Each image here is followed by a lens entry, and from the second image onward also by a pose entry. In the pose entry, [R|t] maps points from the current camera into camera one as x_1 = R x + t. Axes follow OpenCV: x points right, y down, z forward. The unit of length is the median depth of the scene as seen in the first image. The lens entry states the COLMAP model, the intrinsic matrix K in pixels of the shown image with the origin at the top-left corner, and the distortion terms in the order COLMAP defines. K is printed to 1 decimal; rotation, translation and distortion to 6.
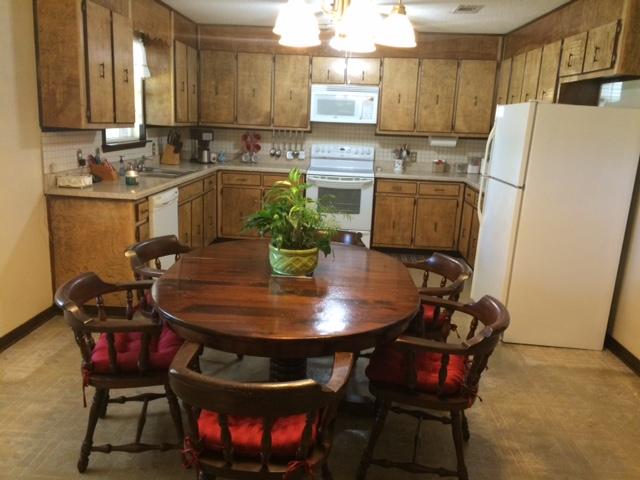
lens RADIAL K [[544.7, 0, 320.2], [0, 544.7, 241.4], [0, 0, 1]] dist [0.070192, -0.053830]
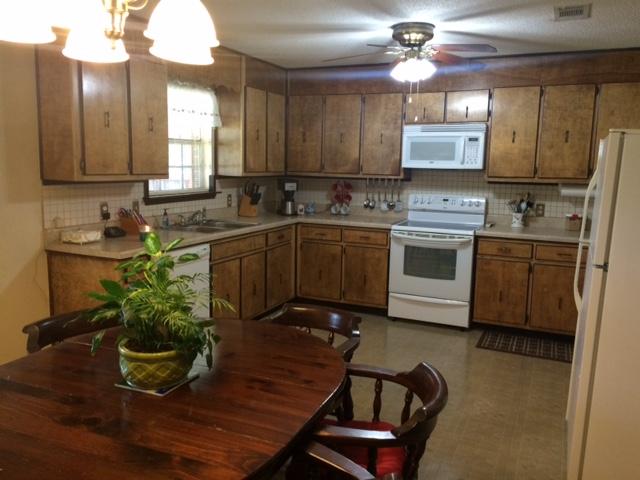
lens RADIAL K [[544.7, 0, 318.5], [0, 544.7, 240.3], [0, 0, 1]] dist [0.070192, -0.053830]
pose [[0.933264, 0.029078, -0.358012, 0.172030], [-0.059962, 0.995344, -0.075467, -0.036062], [0.354150, 0.091898, 0.930662, 0.175933]]
